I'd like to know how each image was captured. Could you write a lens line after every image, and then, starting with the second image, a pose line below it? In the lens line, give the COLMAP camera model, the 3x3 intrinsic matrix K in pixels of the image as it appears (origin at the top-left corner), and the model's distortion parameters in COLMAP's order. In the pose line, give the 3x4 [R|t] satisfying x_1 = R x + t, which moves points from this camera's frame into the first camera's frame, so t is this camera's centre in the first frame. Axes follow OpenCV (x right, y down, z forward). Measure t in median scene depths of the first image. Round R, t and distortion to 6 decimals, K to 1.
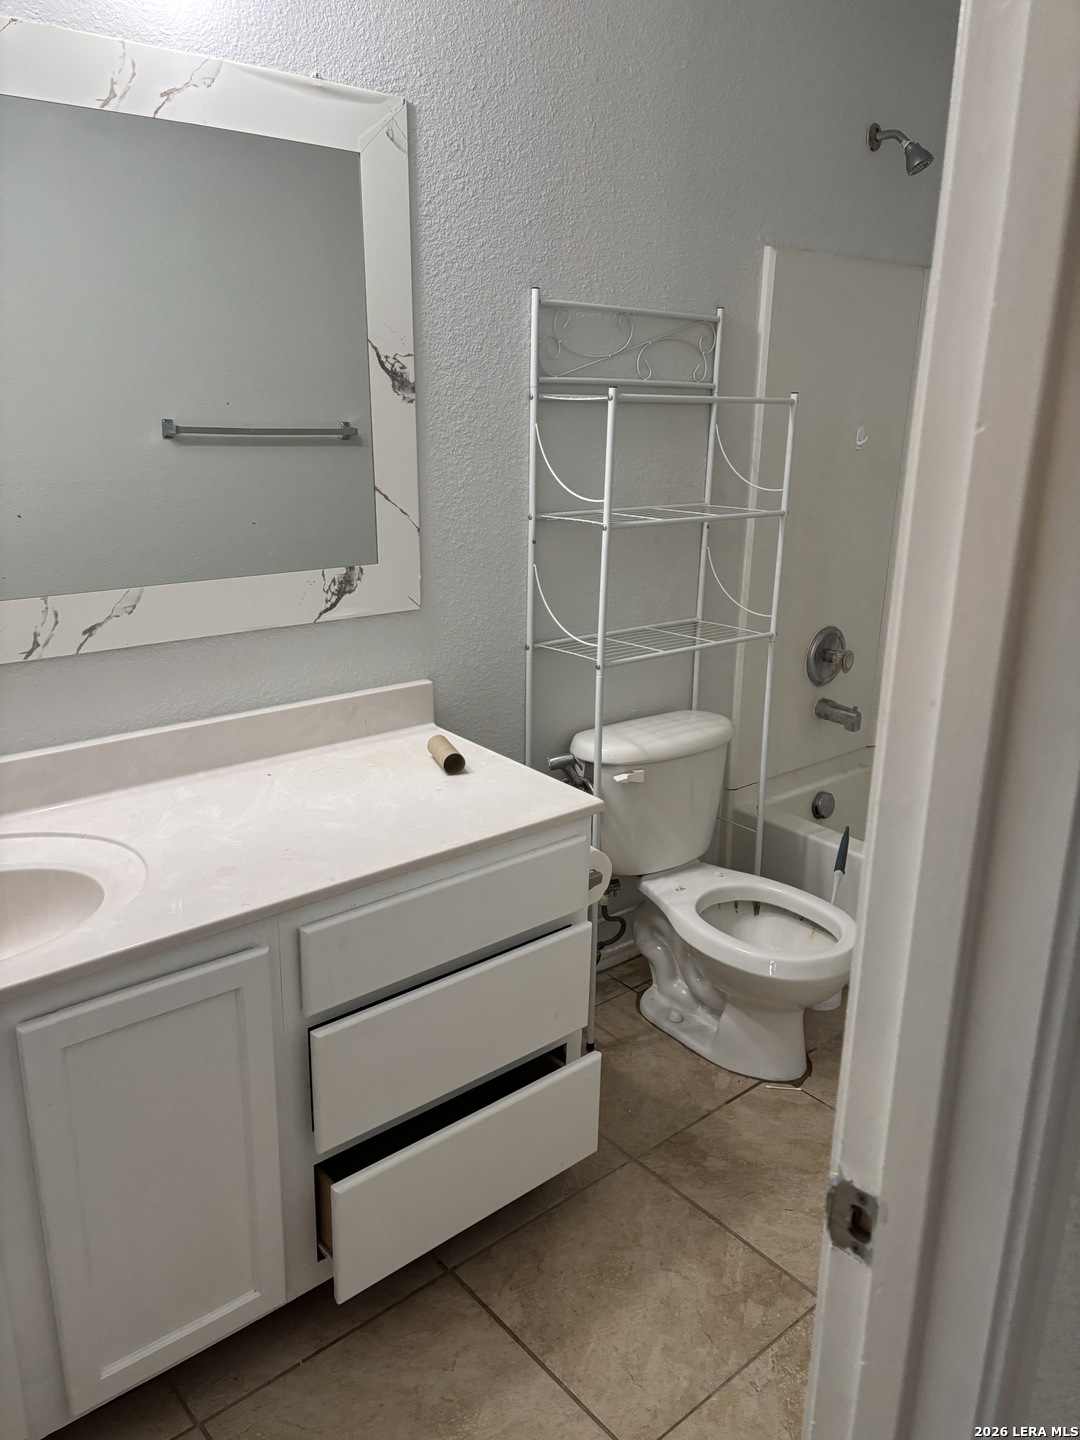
lens RADIAL K [[1087.9, 0, 550.2], [0, 1087.9, 731.8], [0, 0, 1]] dist [0.056489, -0.062949]
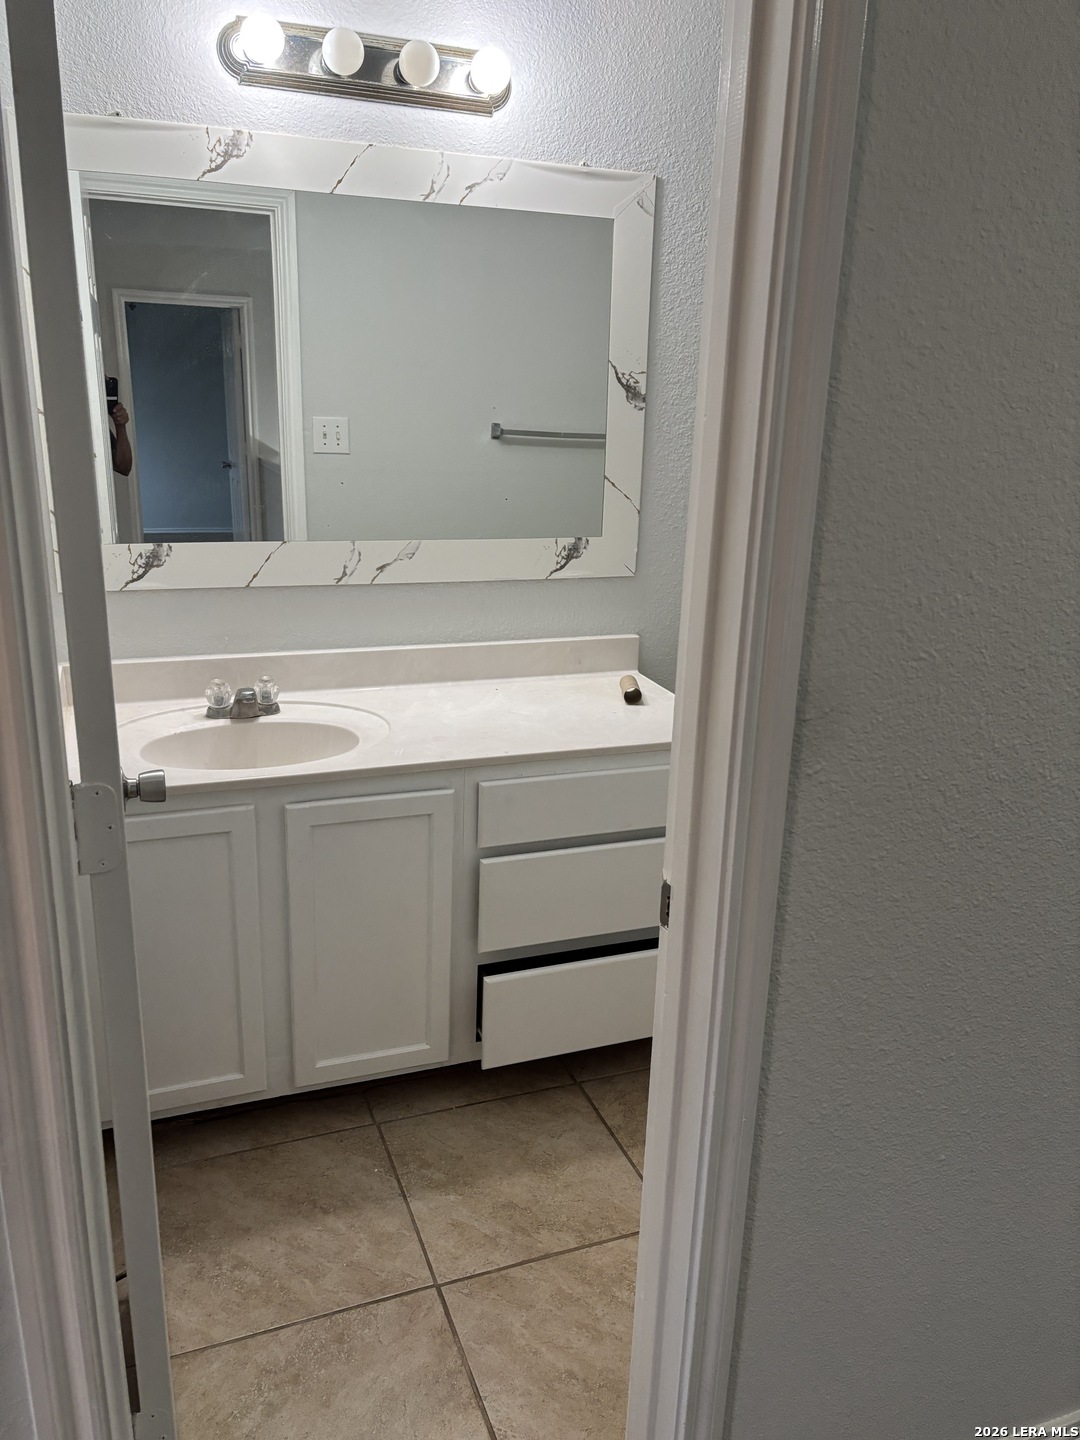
lens RADIAL K [[1087.9, 0, 532.0], [0, 1087.9, 720.7], [0, 0, 1]] dist [0.056489, -0.062949]
pose [[0.941080, 0.110380, -0.319662, 0.215845], [-0.116596, 0.993179, -0.000308, 0.075274], [0.317448, 0.037561, 0.947532, -0.238736]]
